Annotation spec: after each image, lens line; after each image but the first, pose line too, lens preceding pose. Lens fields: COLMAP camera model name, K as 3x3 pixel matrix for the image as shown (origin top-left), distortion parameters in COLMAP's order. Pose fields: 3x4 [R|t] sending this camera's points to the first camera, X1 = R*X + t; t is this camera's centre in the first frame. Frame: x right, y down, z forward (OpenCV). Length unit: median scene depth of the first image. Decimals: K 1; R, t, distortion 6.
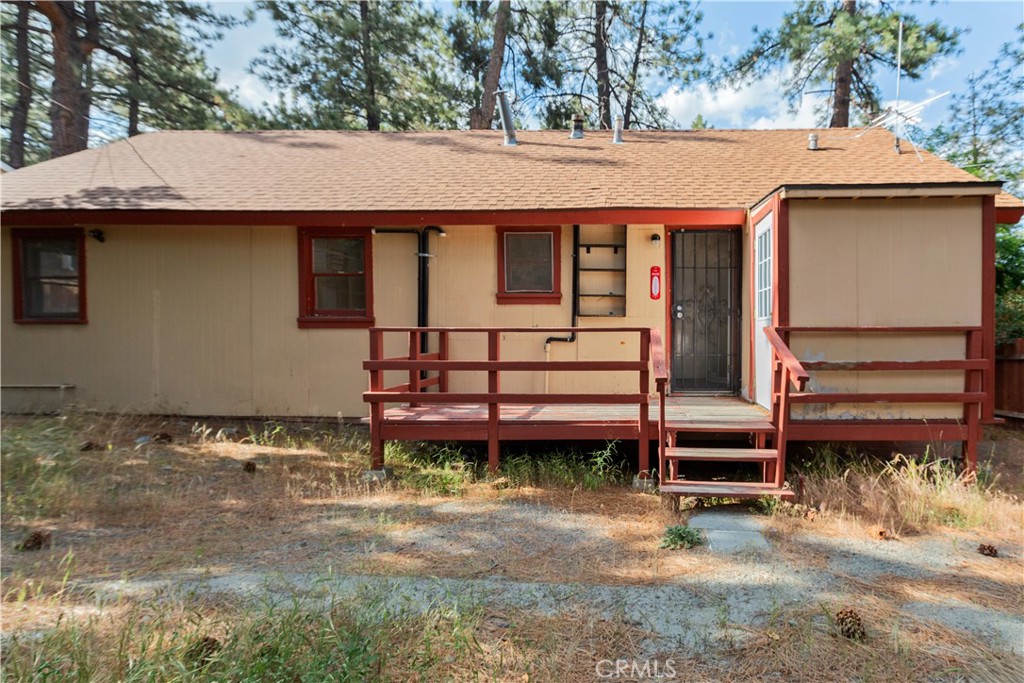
lens RADIAL K [[490.8, 0, 513.1], [0, 490.8, 328.1], [0, 0, 1]] dist [0.001159, -0.000064]
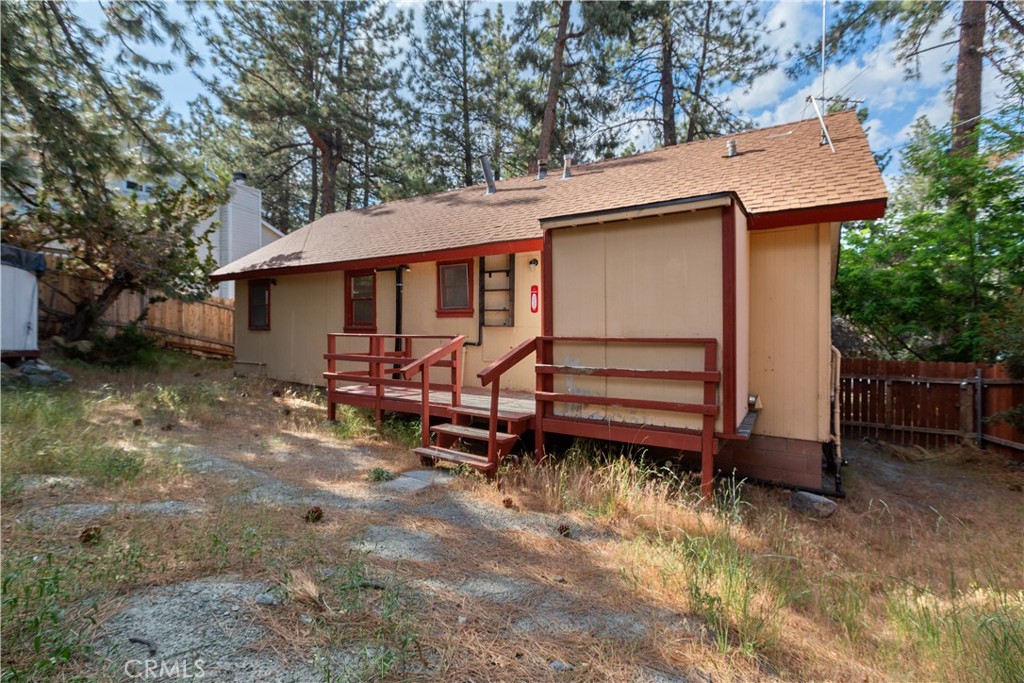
lens RADIAL K [[462.7, 0, 514.5], [0, 462.7, 320.4], [0, 0, 1]] dist [0.000675, -0.000116]
pose [[0.855966, -0.005690, -0.517000, 0.837697], [-0.008373, 0.999656, -0.024865, -0.010195], [0.516964, 0.025612, 0.855624, -0.007148]]
